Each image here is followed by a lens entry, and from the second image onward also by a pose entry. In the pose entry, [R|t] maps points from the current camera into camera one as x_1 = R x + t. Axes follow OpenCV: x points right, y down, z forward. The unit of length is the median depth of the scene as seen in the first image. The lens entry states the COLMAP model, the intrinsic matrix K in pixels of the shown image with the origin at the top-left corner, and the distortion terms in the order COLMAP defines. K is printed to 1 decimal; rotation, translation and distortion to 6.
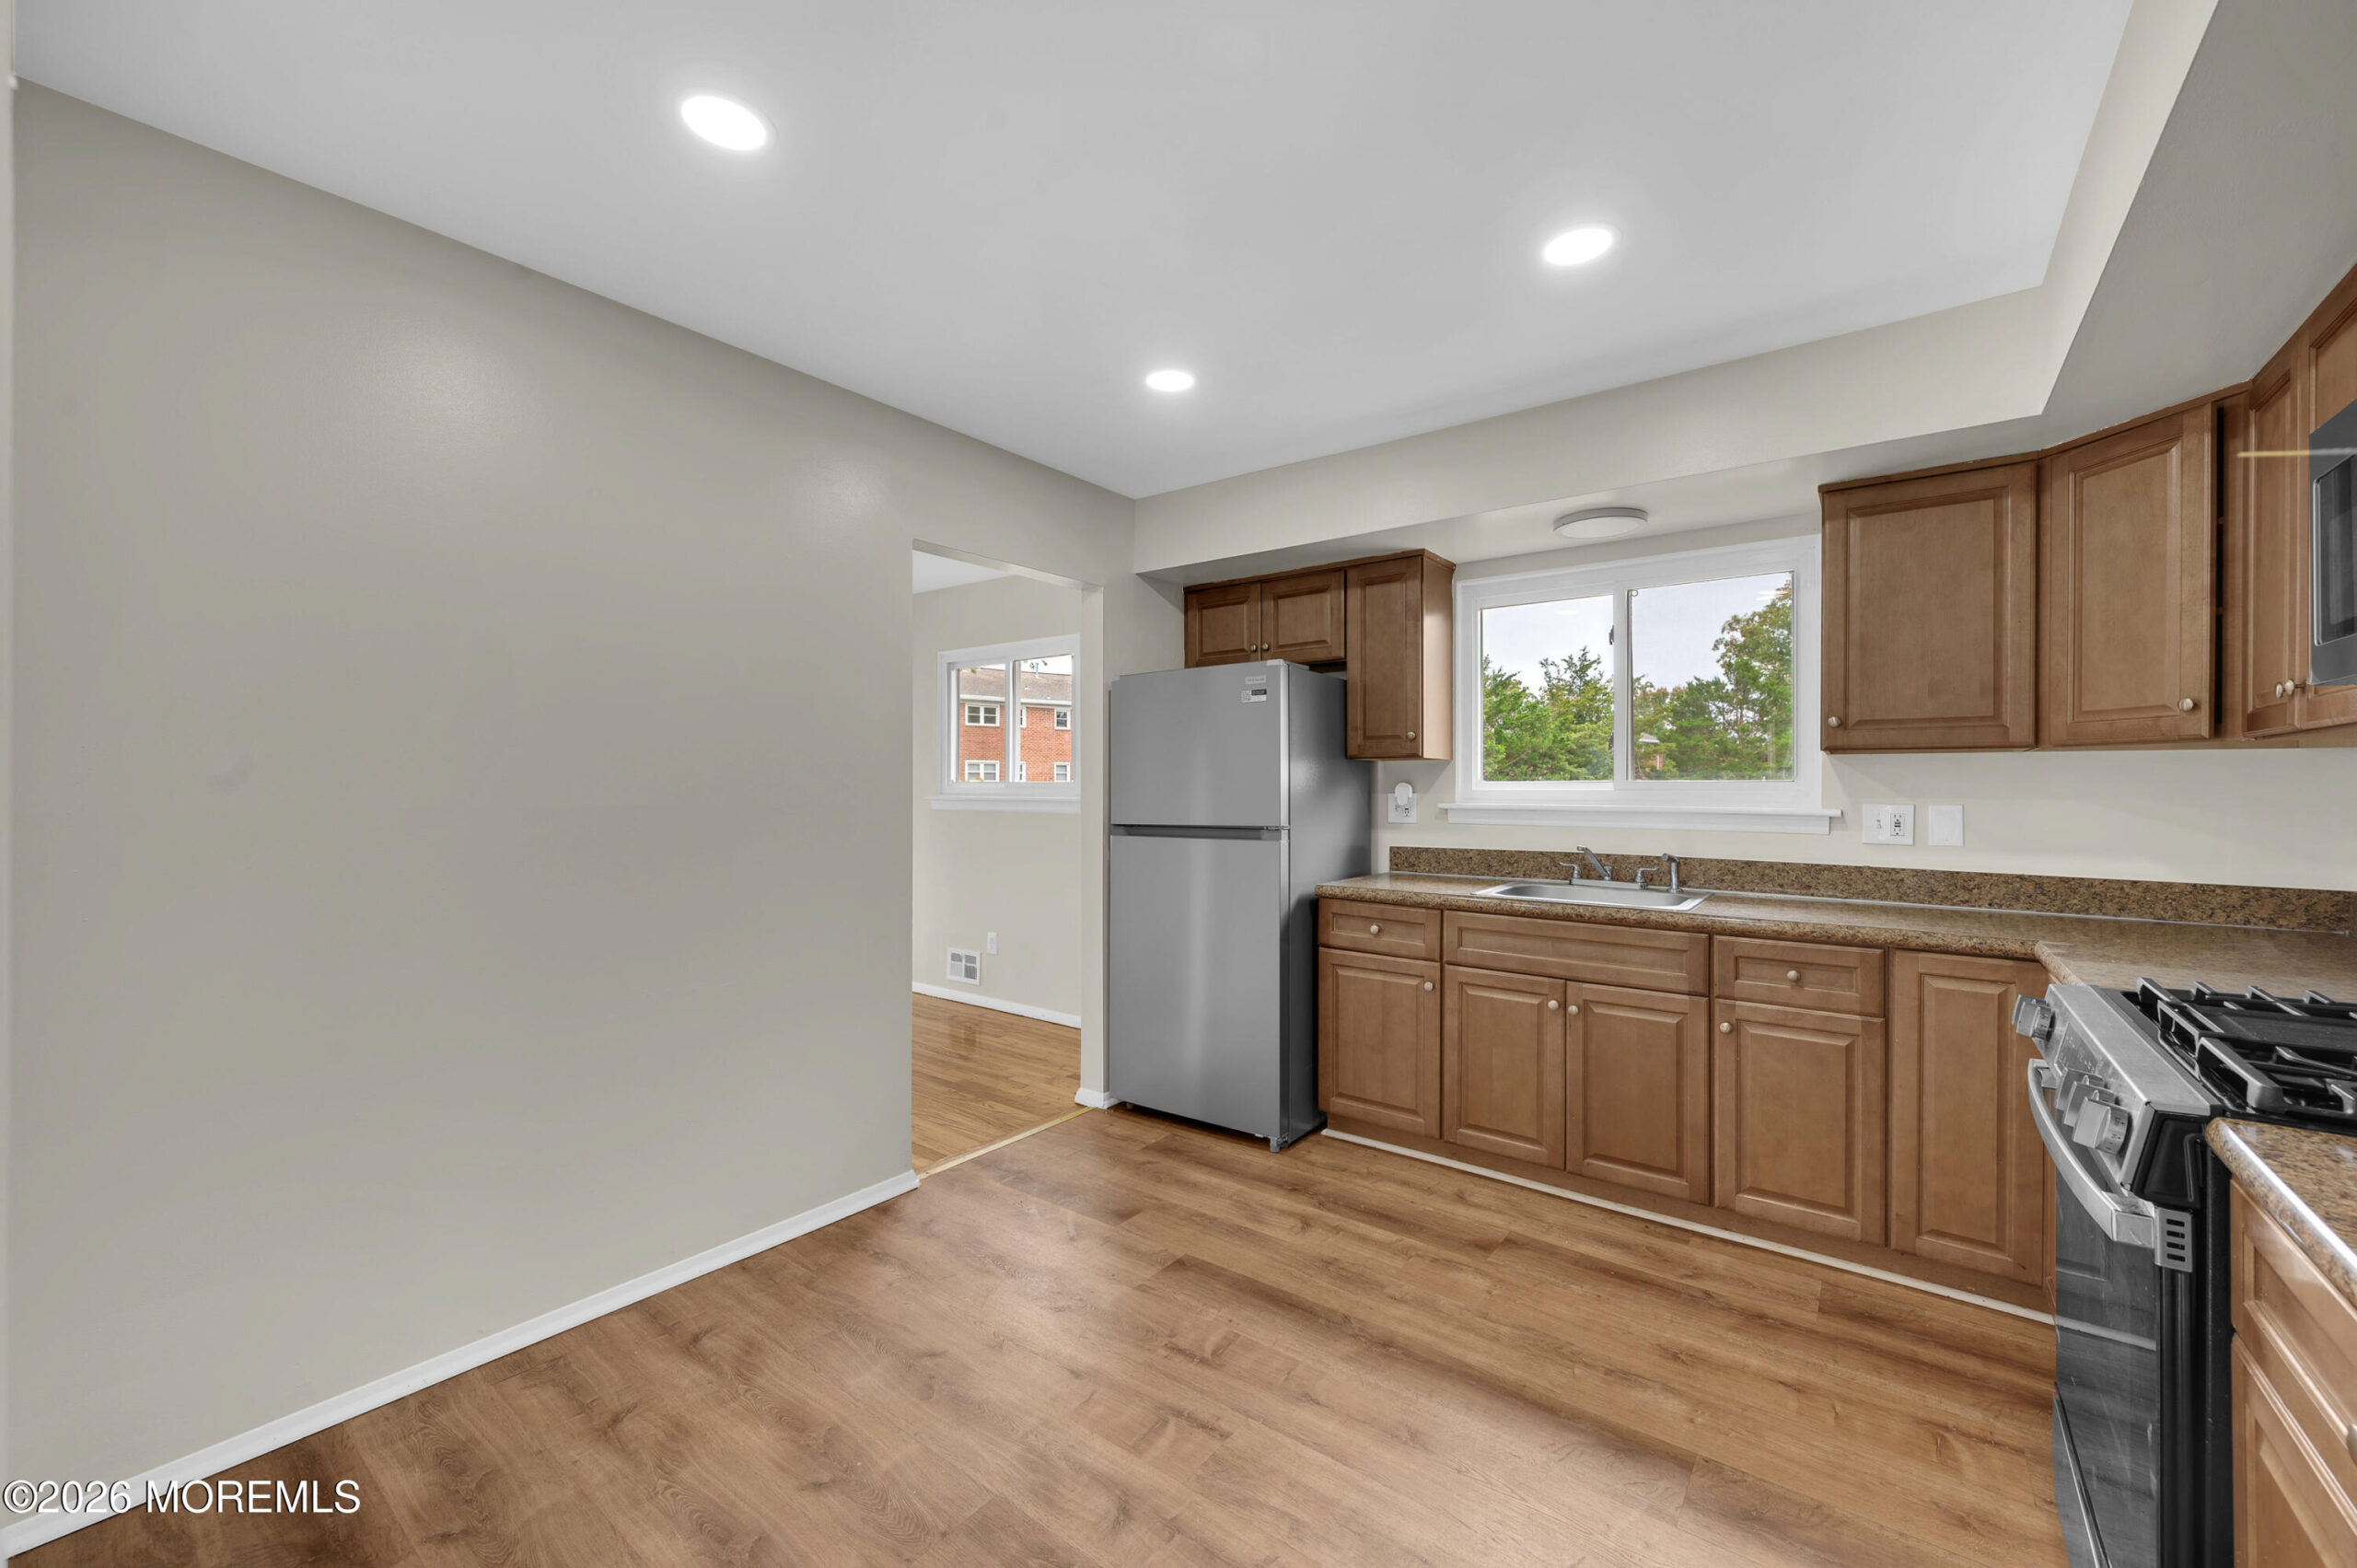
lens RADIAL K [[931.8, 0, 1170.4], [0, 931.8, 784.7], [0, 0, 1]] dist [0.001978, -0.001015]
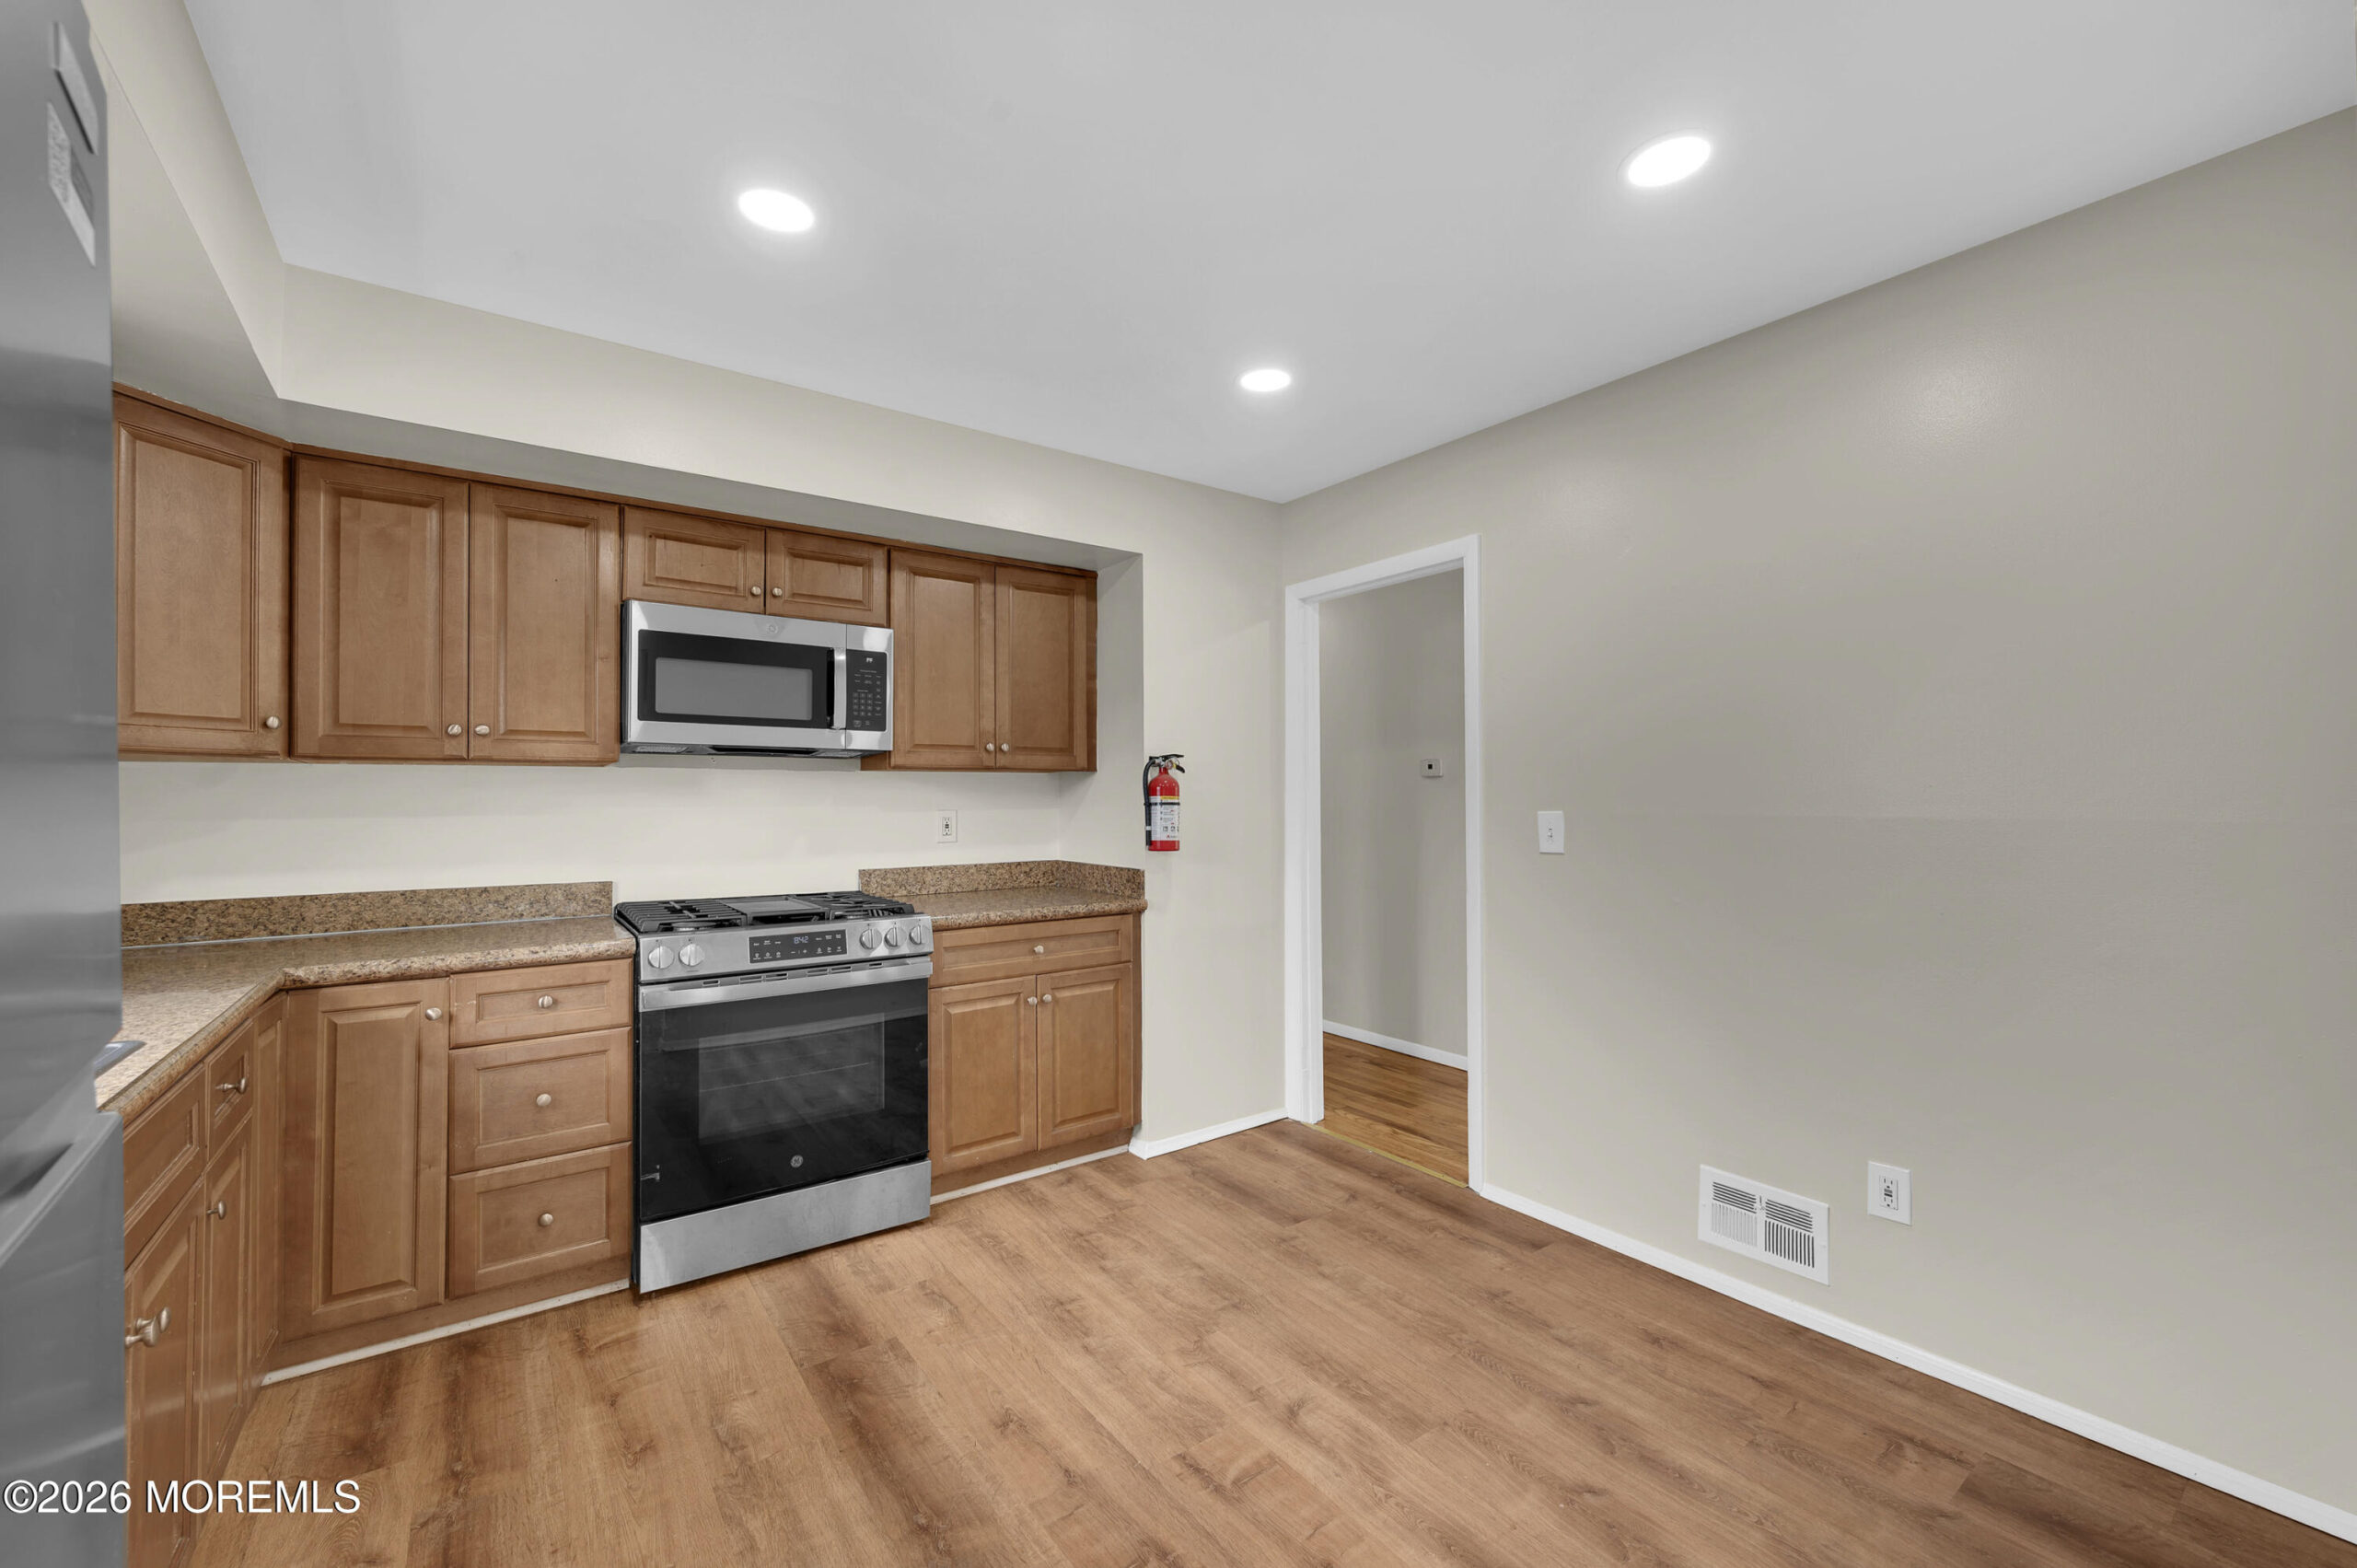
lens RADIAL K [[931.8, 0, 1176.4], [0, 931.8, 787.4], [0, 0, 1]] dist [0.001978, -0.001015]
pose [[-0.961823, 0.004800, 0.273631, -0.143830], [0.001035, 0.999903, -0.013902, 0.001625], [-0.273671, -0.013088, -0.961734, 1.338393]]
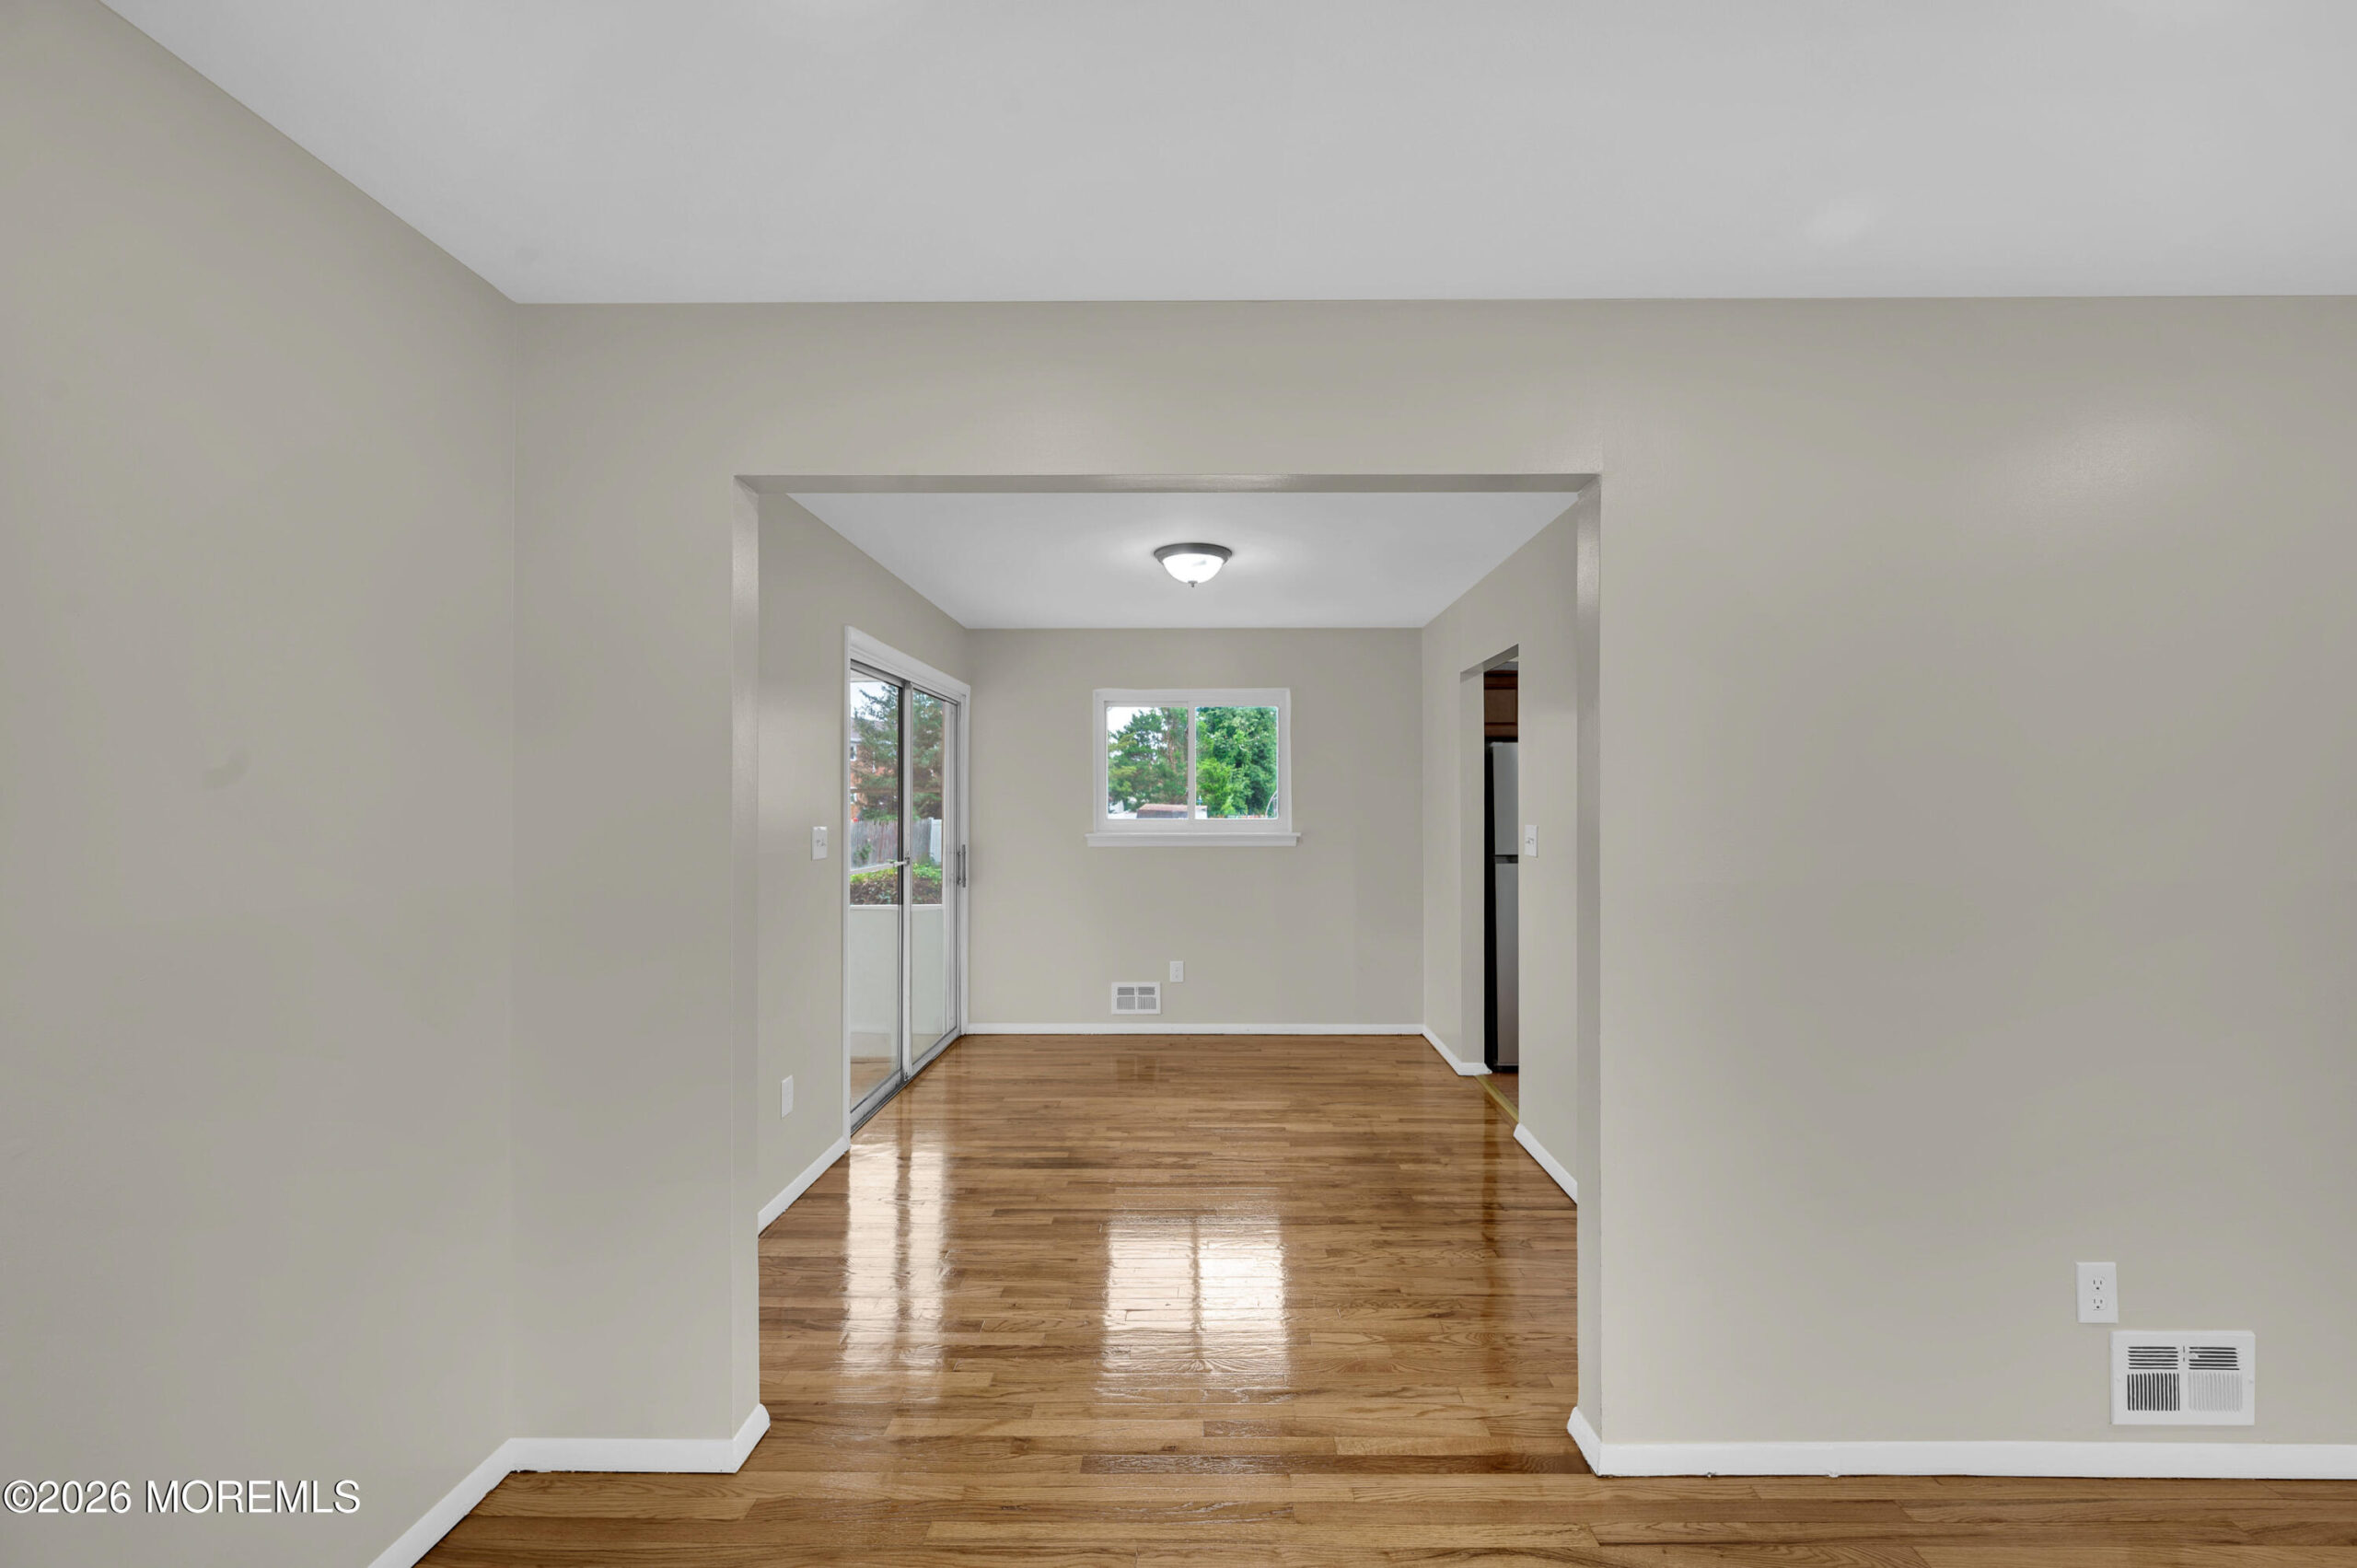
lens RADIAL K [[931.8, 0, 1199.3], [0, 931.8, 796.6], [0, 0, 1]] dist [0.001978, -0.001015]
pose [[0.797863, -0.000235, 0.602838, -1.634121], [0.002822, 0.999990, -0.003345, -0.052320], [-0.602832, 0.004370, 0.797856, 0.273444]]
